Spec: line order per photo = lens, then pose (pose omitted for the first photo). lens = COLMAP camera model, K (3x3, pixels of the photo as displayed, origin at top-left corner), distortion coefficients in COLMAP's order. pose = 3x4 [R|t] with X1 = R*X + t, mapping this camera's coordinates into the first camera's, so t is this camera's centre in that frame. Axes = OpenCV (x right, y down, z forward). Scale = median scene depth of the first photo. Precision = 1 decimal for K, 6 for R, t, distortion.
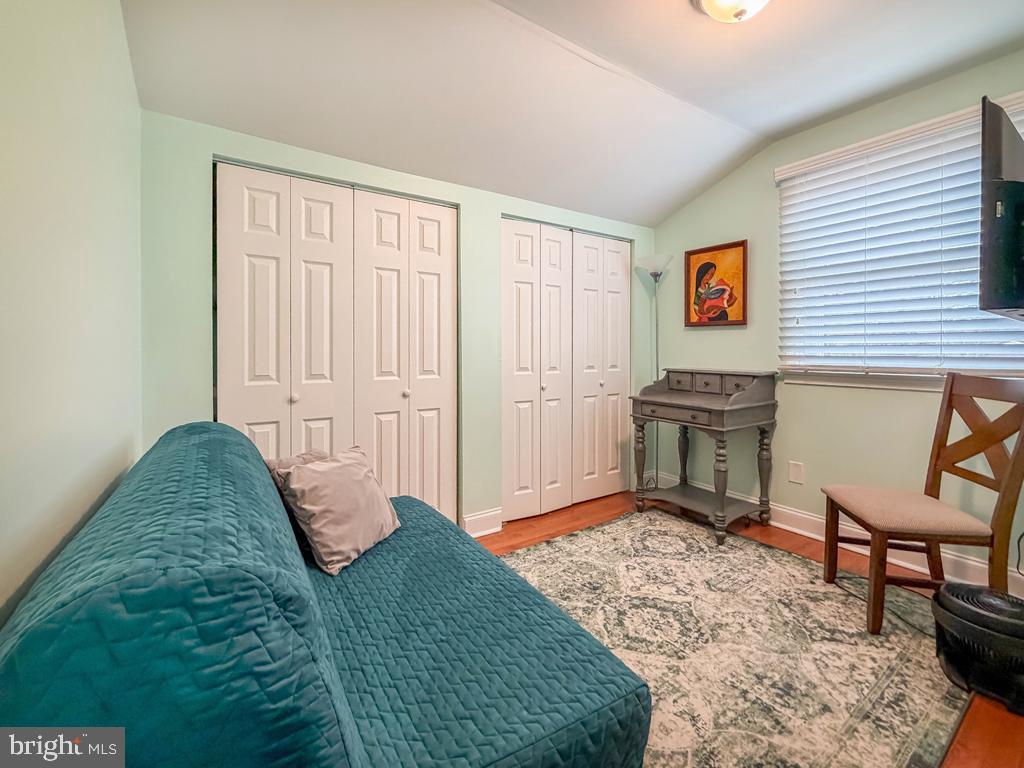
lens RADIAL K [[416.7, 0, 496.2], [0, 416.7, 350.3], [0, 0, 1]] dist [0.003856, -0.001049]
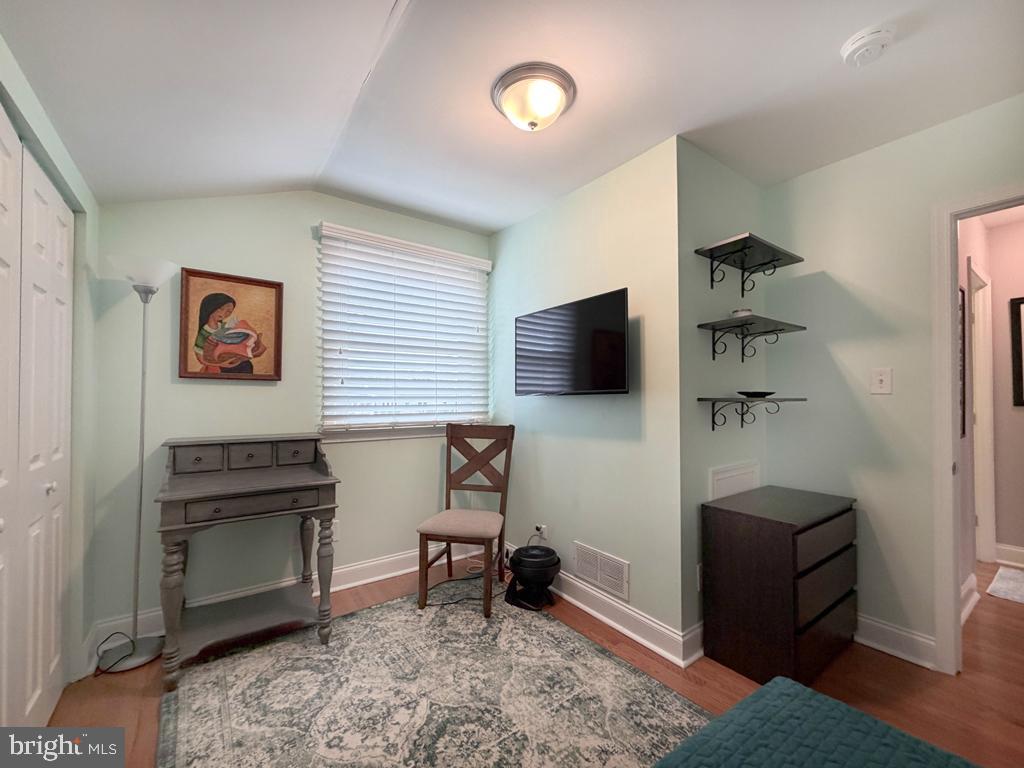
lens RADIAL K [[416.7, 0, 511.9], [0, 416.7, 389.6], [0, 0, 1]] dist [0.003856, -0.001049]
pose [[-0.034611, 0.015338, 0.999283, -0.332280], [0.002852, 0.999880, -0.015249, -0.034280], [-0.999397, 0.002323, -0.034651, 0.659573]]
